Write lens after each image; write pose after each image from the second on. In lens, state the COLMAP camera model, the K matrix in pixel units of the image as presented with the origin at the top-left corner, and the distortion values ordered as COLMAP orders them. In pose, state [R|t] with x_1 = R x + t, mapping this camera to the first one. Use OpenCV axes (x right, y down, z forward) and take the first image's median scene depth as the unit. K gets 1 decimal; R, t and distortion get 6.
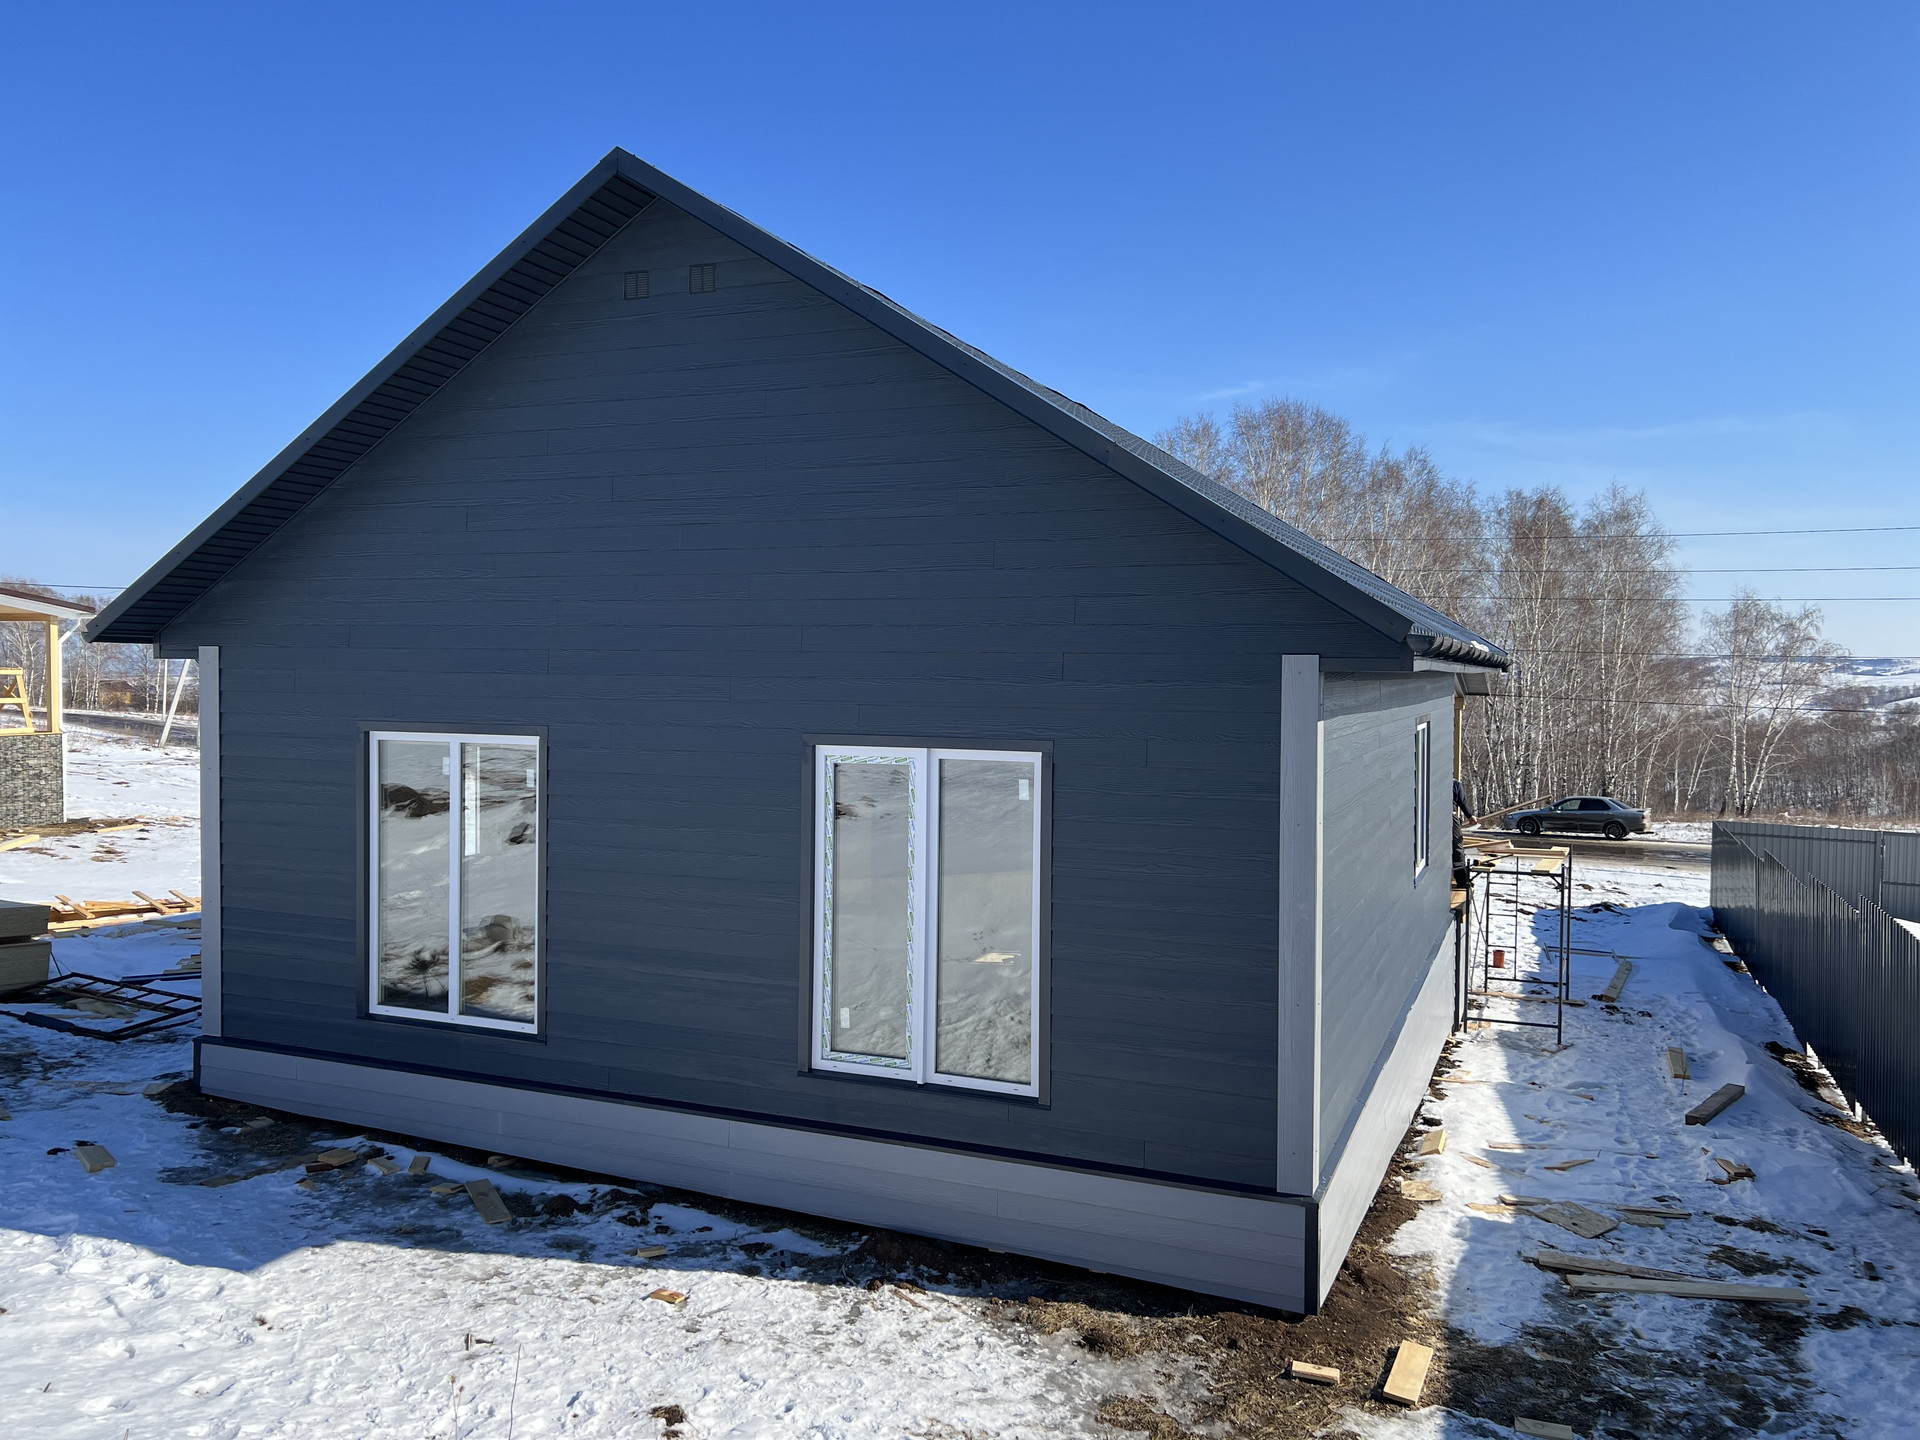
lens RADIAL K [[1451.2, 0, 966.8], [0, 1451.2, 715.9], [0, 0, 1]] dist [0.037515, -0.041088]
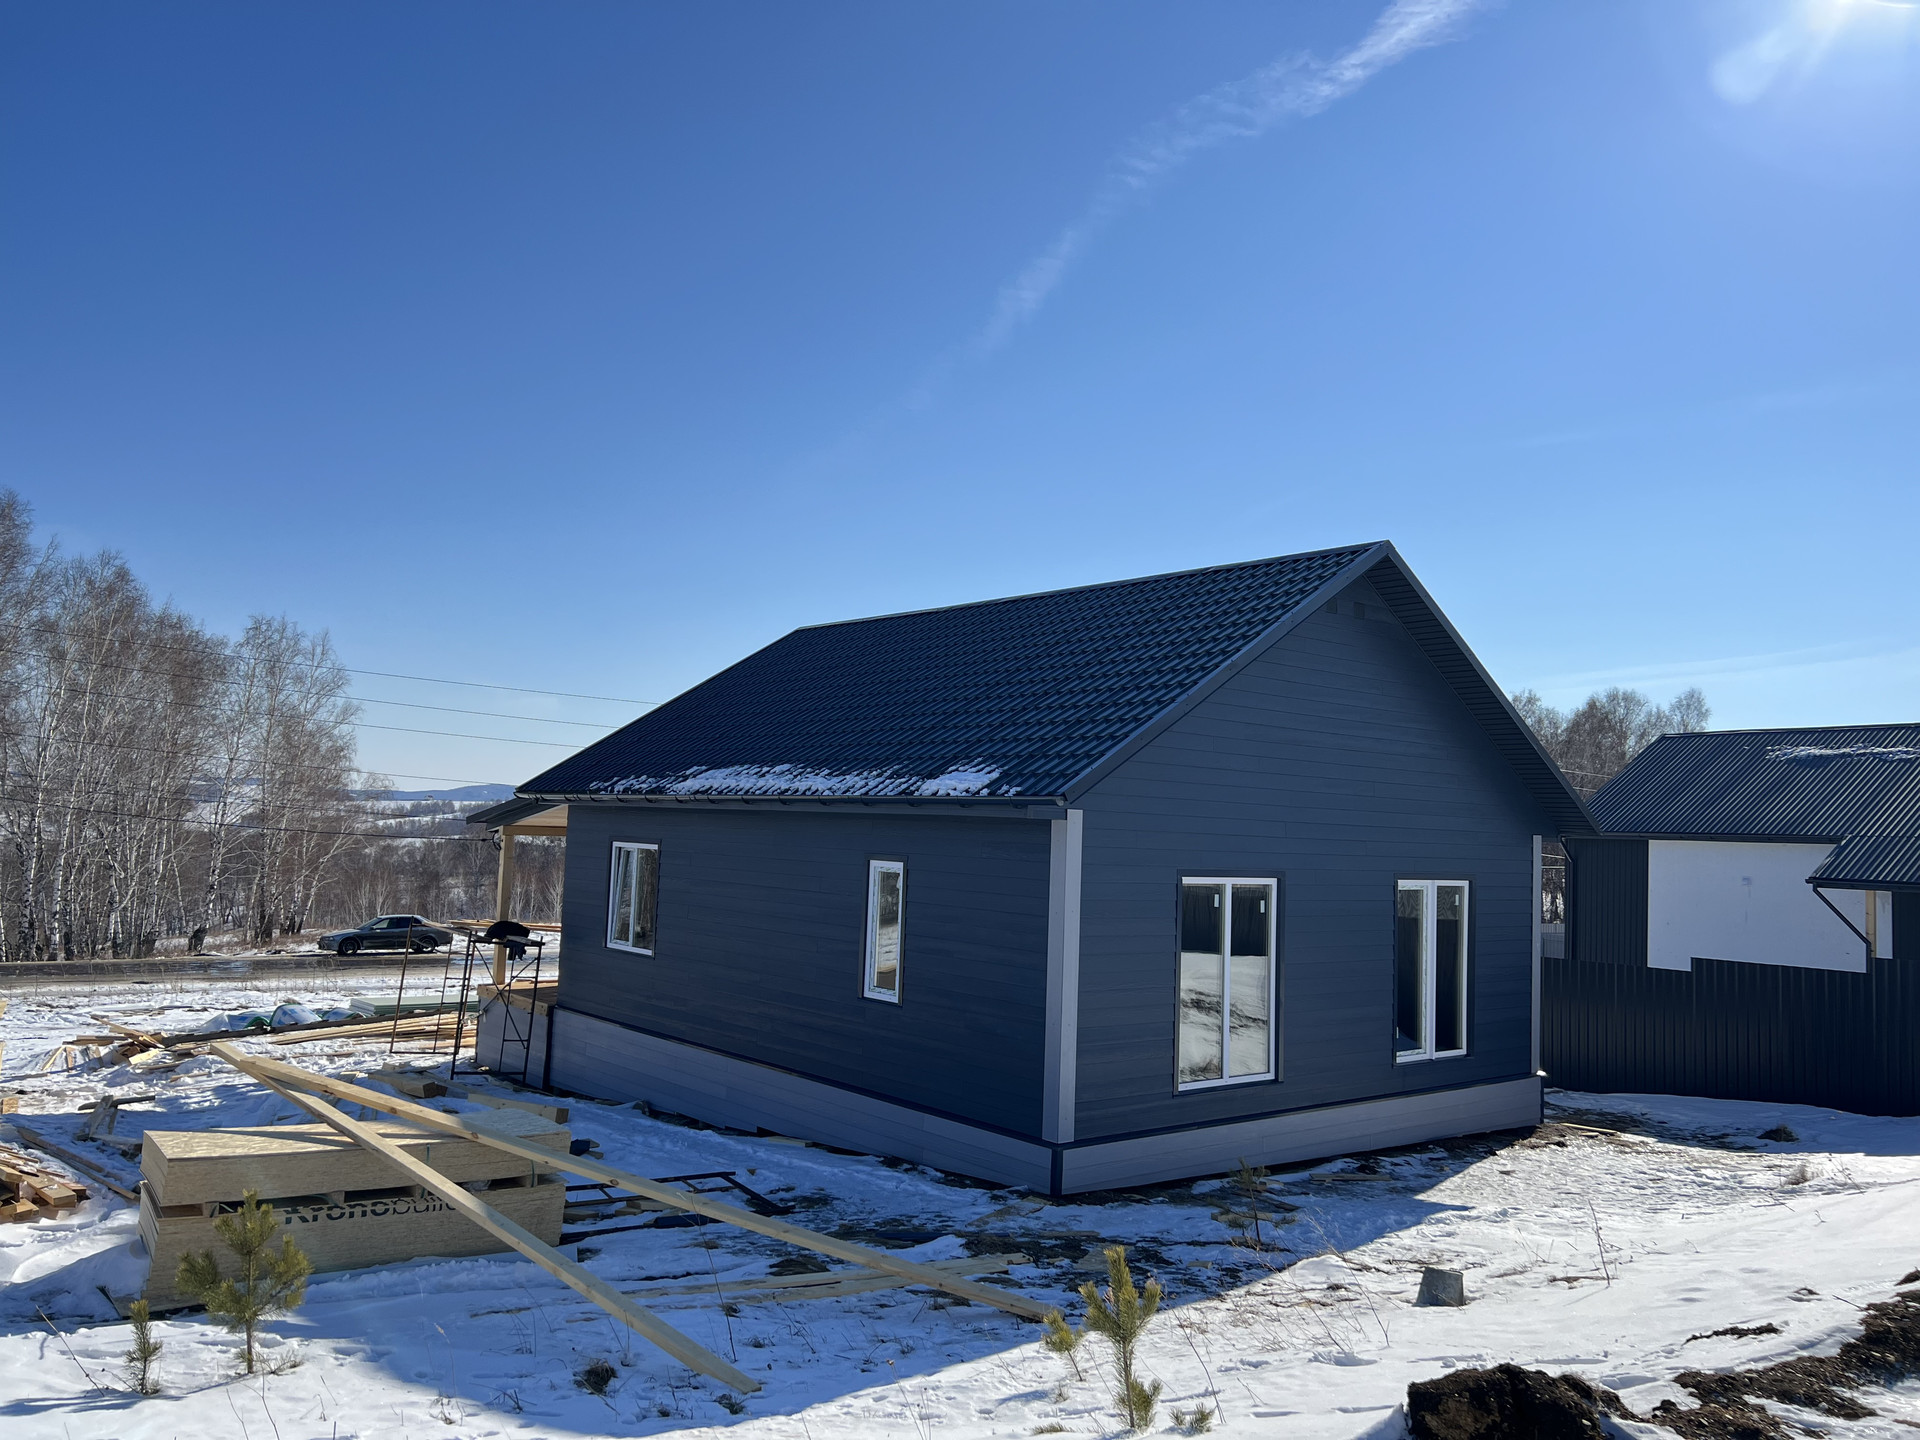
lens RADIAL K [[1451.2, 0, 969.2], [0, 1451.2, 714.5], [0, 0, 1]] dist [0.037515, -0.041088]
pose [[0.453834, 0.075635, 0.887871, -2.092147], [-0.004242, 0.996563, -0.082726, -0.034977], [-0.891076, 0.033778, 0.452595, 0.685821]]
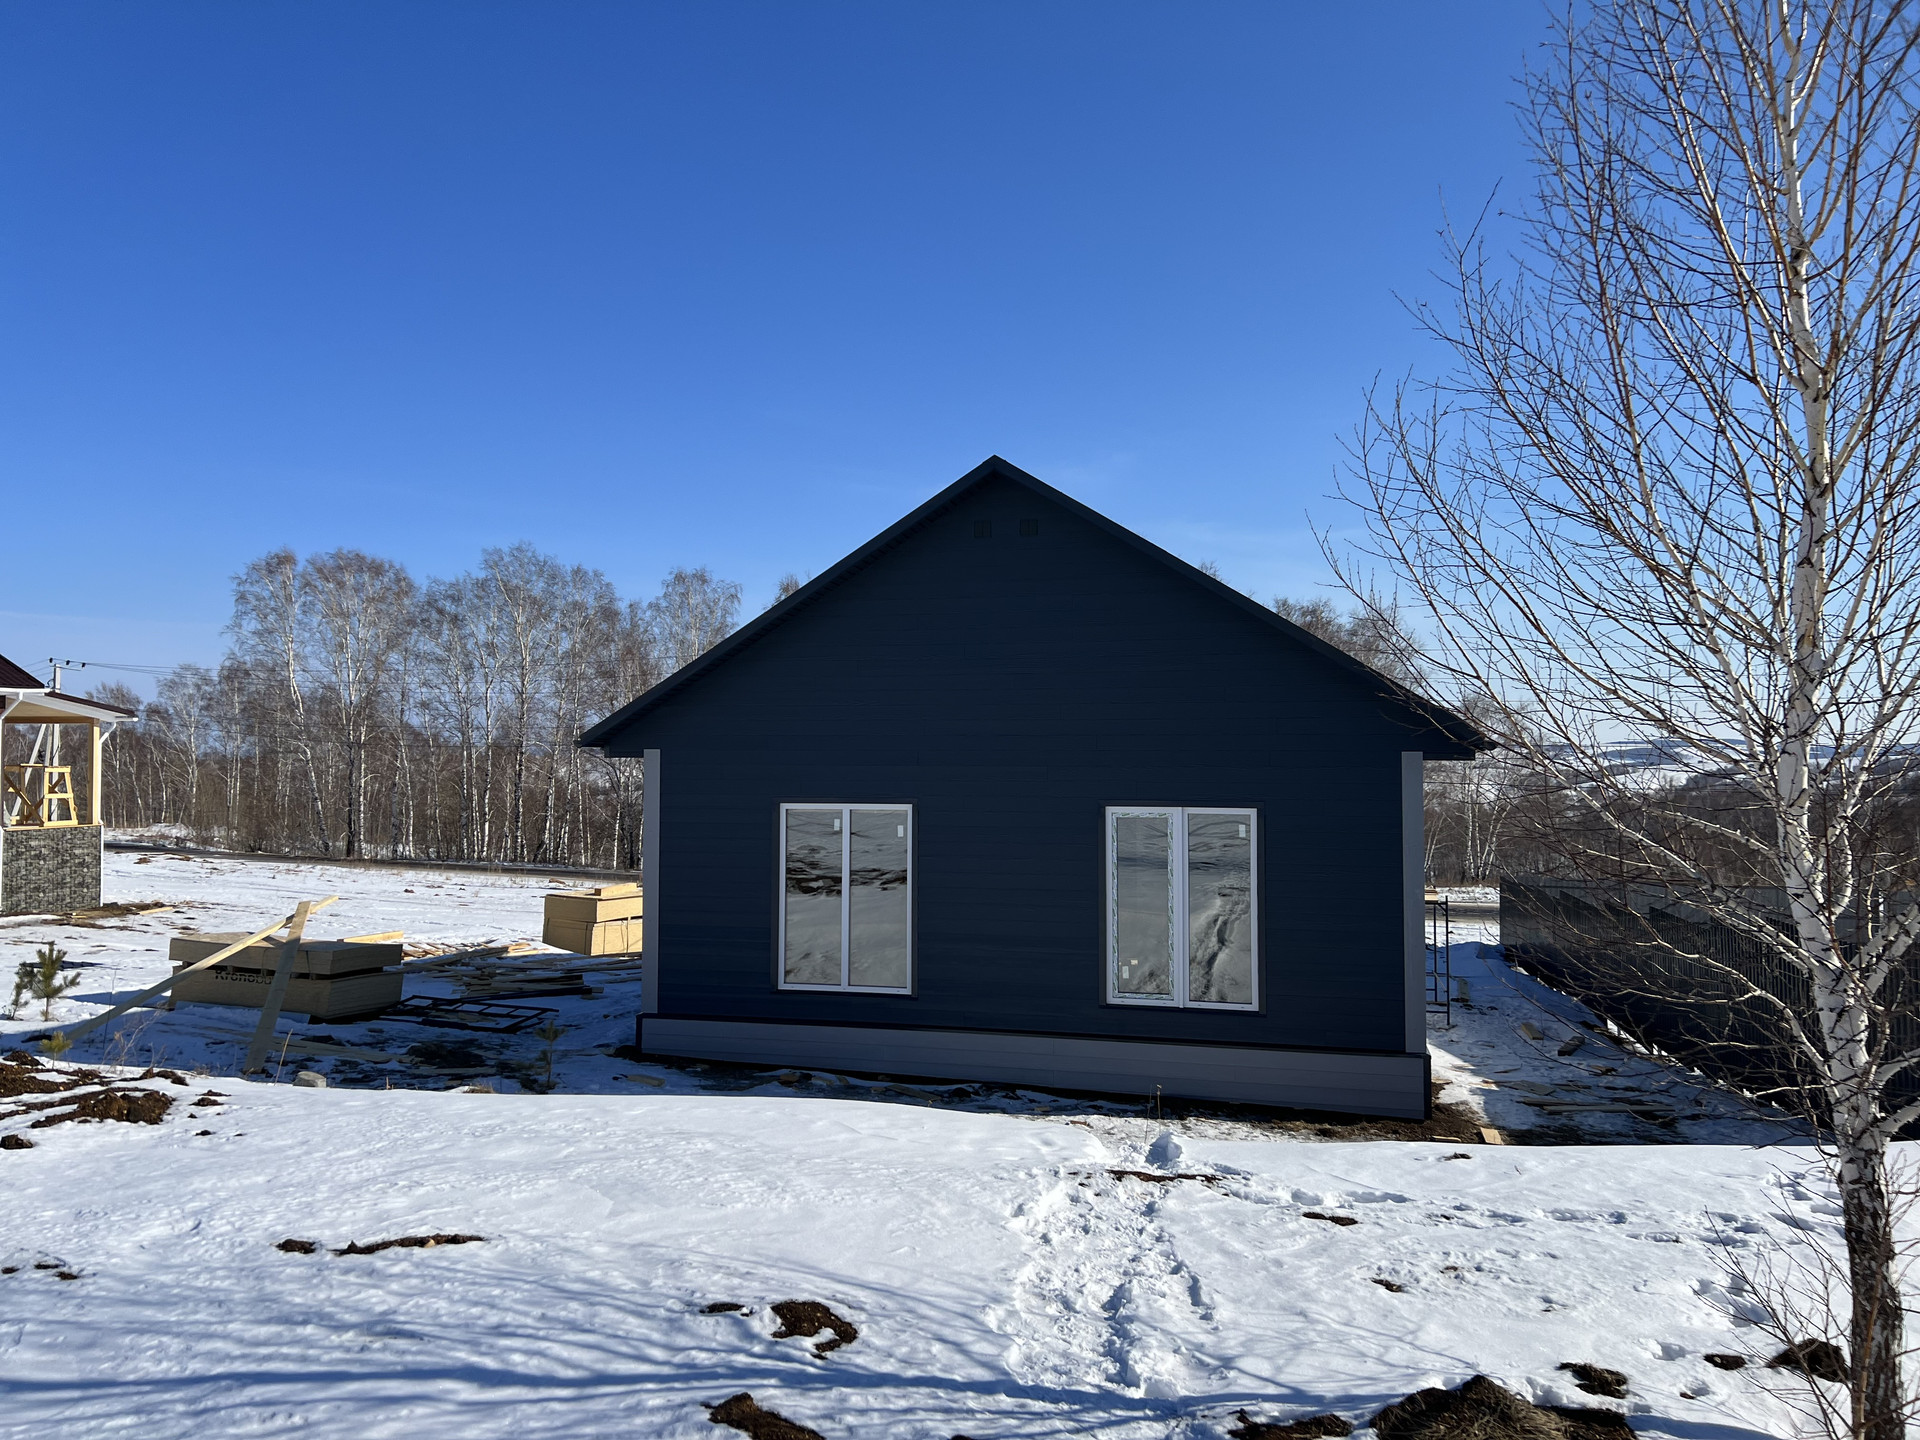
lens RADIAL K [[1451.2, 0, 927.3], [0, 1451.2, 732.2], [0, 0, 1]] dist [0.037515, -0.041088]
pose [[0.989298, -0.004726, 0.145830, -0.586006], [0.012129, 0.998680, -0.049917, 0.016181], [-0.145402, 0.051152, 0.988050, -0.656891]]
